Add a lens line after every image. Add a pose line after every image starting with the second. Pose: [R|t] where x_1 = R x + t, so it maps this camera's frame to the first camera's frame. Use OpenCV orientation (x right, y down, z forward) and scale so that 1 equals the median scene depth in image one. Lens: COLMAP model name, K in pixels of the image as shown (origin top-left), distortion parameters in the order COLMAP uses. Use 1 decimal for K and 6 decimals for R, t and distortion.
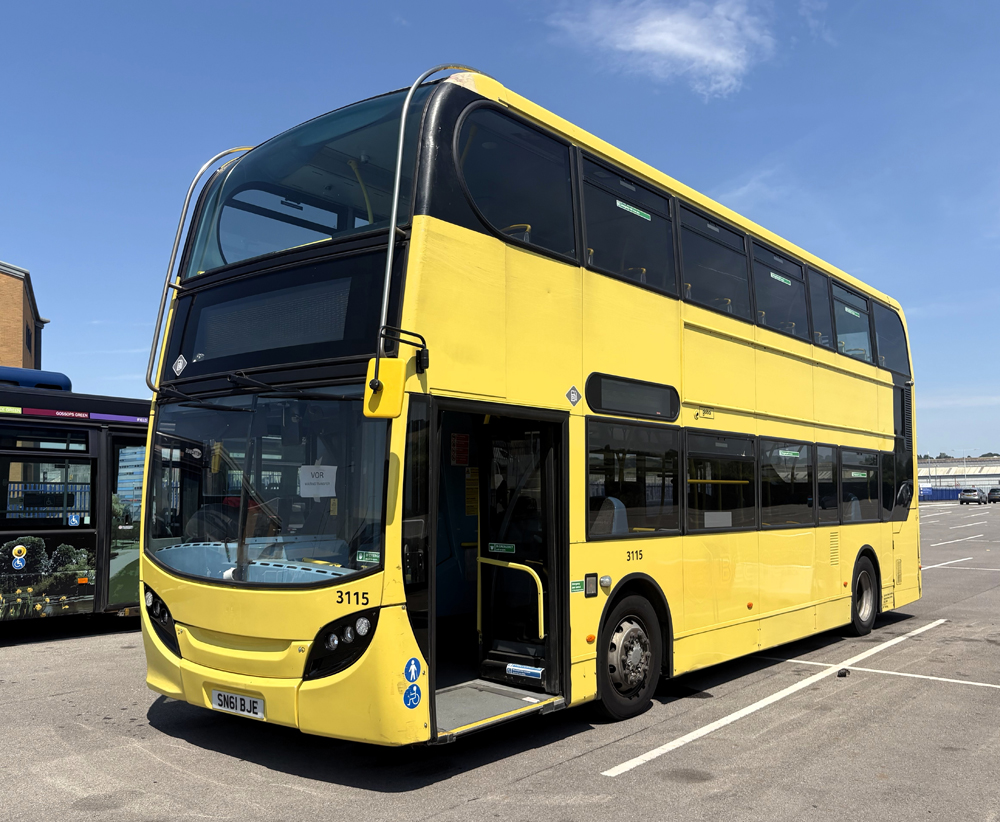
lens RADIAL K [[952.8, 0, 500.0], [0, 952.8, 411.0], [0, 0, 1]] dist [-0.003769, -0.002683]
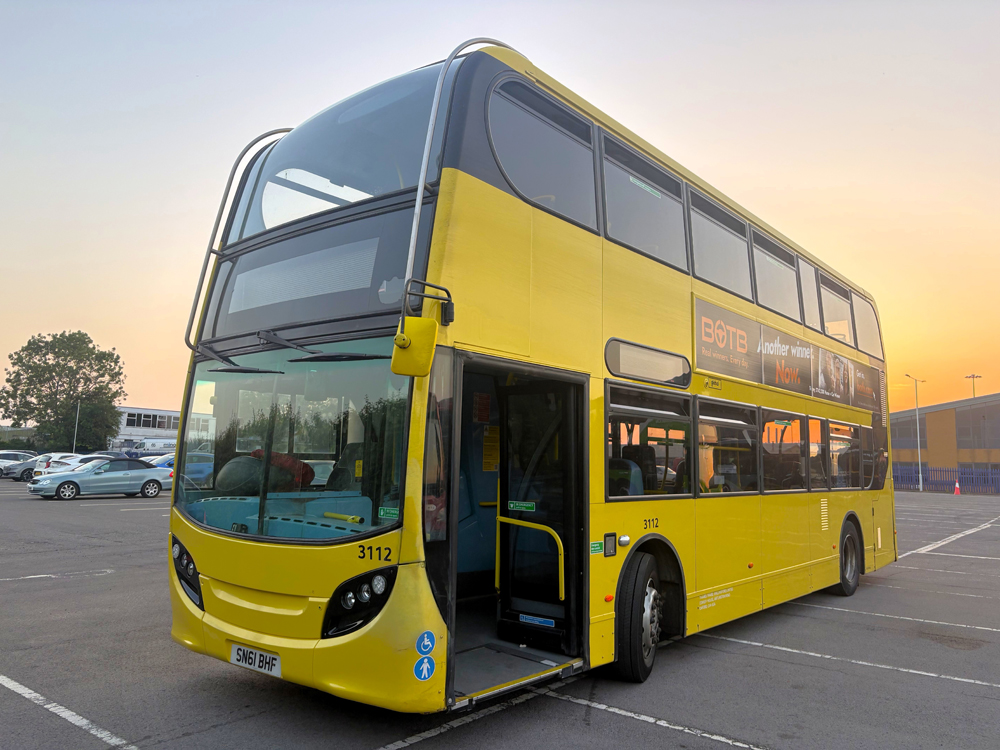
lens RADIAL K [[755.4, 0, 500.2], [0, 755.4, 349.1], [0, 0, 1]] dist [0.044248, -0.001225]
pose [[0.999690, 0.016709, -0.018452, -0.008989], [-0.017803, 0.997990, -0.060818, 0.025290], [0.017398, 0.061128, 0.997978, 0.179364]]
